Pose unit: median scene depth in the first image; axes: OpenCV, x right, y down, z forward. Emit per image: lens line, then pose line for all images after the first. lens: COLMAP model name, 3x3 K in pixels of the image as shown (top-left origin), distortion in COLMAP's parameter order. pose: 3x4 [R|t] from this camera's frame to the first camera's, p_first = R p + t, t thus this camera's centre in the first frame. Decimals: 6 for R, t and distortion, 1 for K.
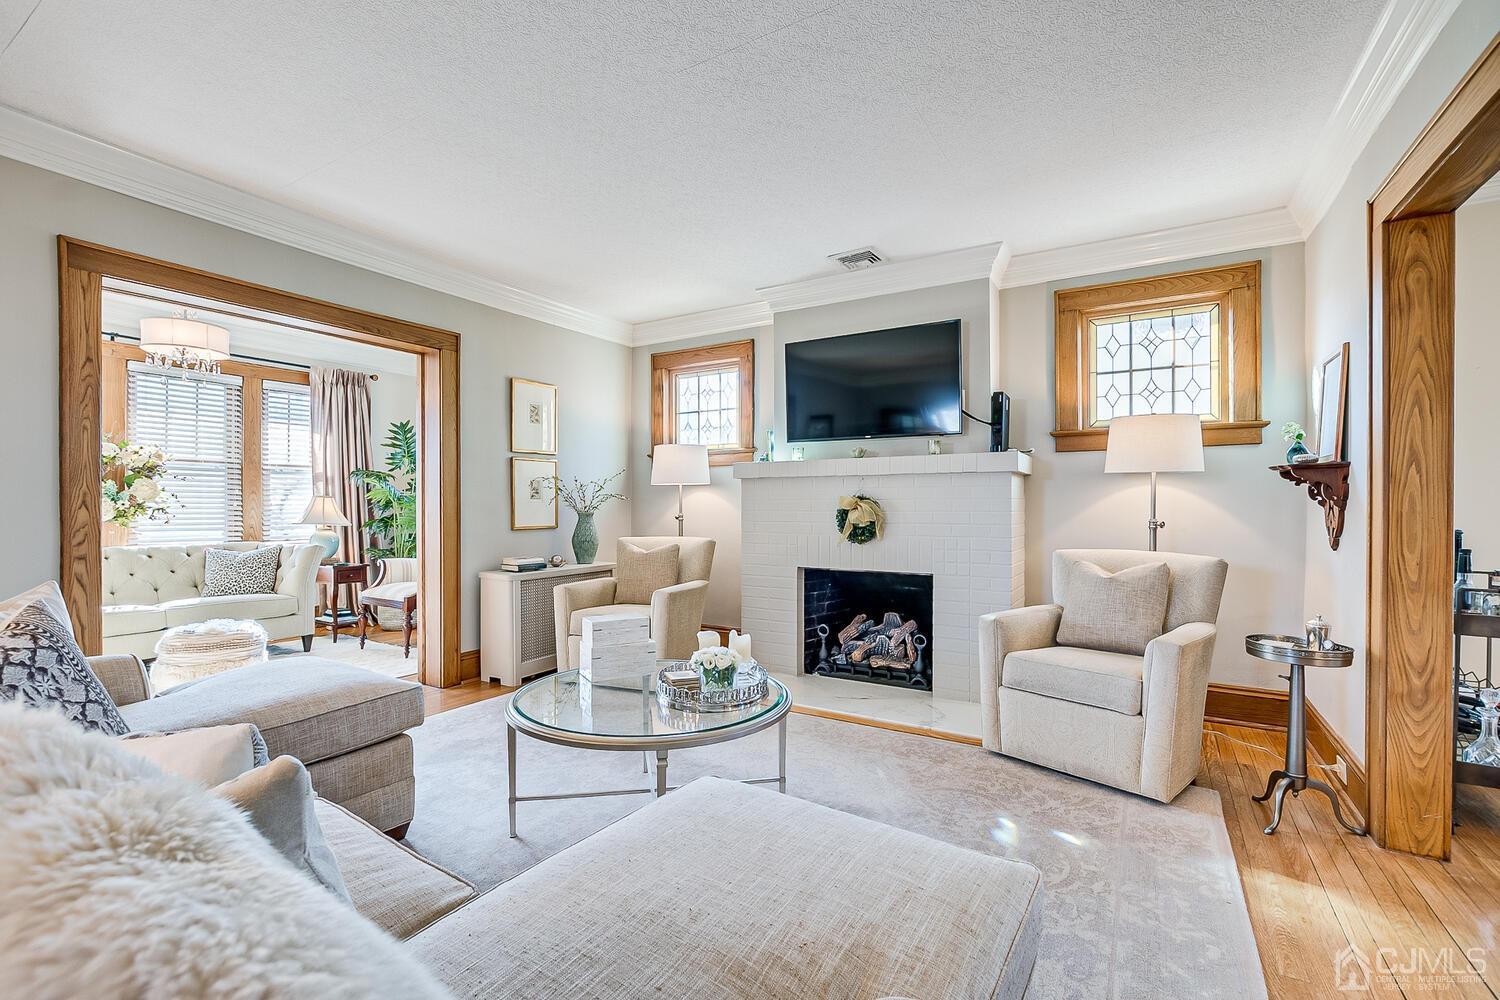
lens RADIAL K [[662.4, 0, 745.2], [0, 662.4, 506.9], [0, 0, 1]] dist [-0.018376, 0.002826]
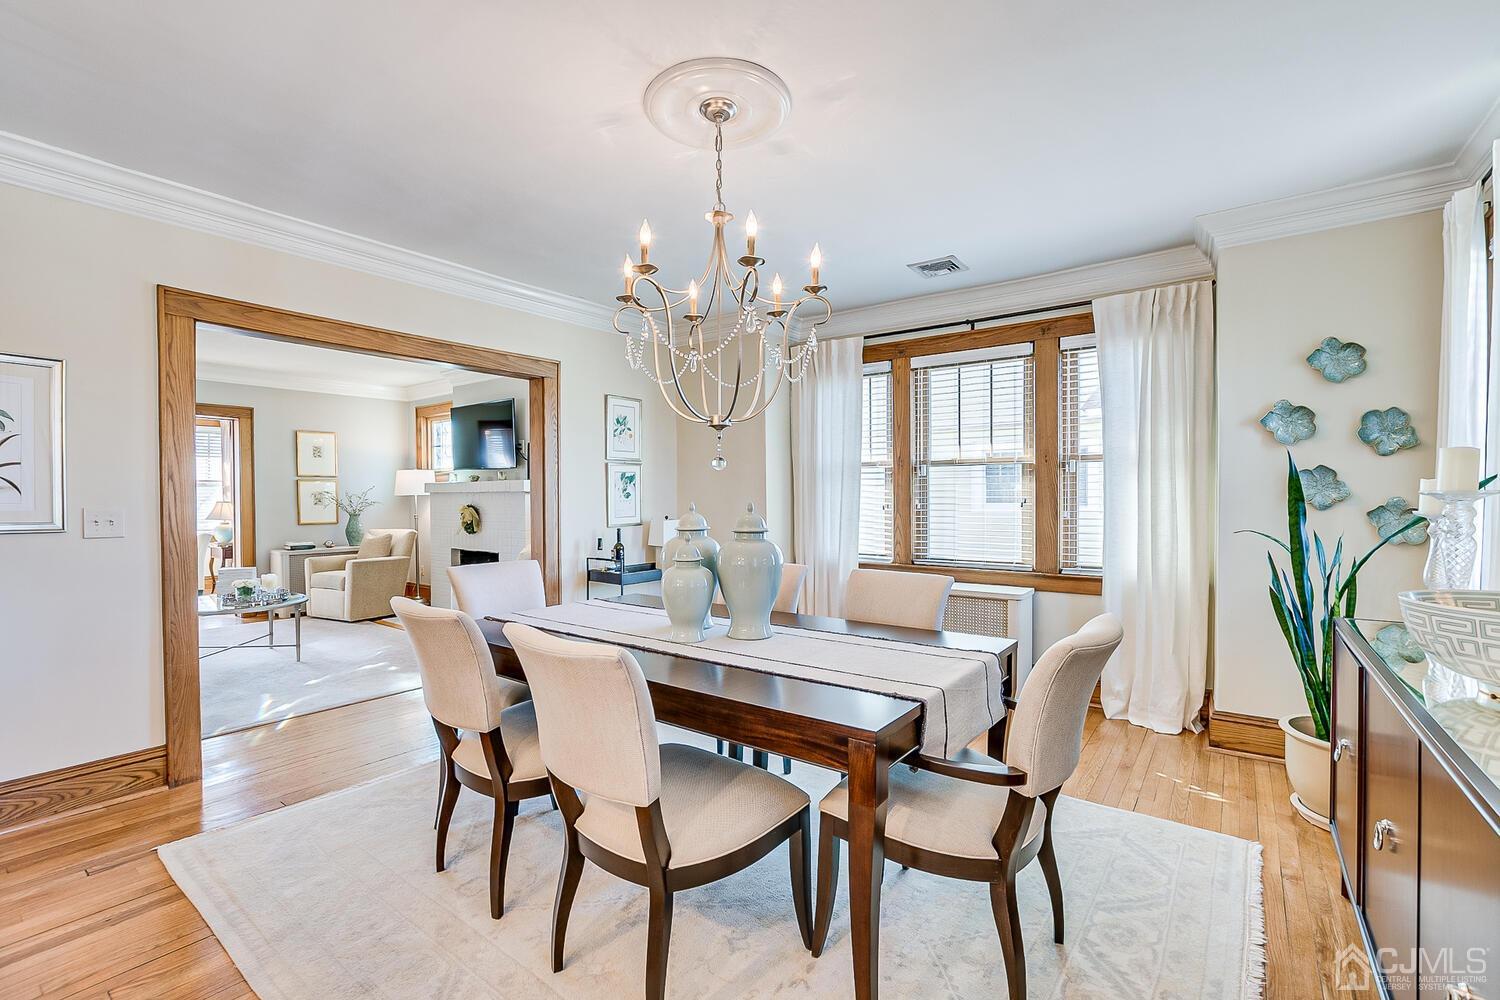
lens RADIAL K [[662.4, 0, 745.2], [0, 662.4, 506.9], [0, 0, 1]] dist [-0.018376, 0.002826]
pose [[0.995834, 0.001866, -0.091169, 0.883743], [-0.000663, 0.999912, 0.013225, -0.030691], [0.091186, -0.013109, 0.995748, -0.502930]]
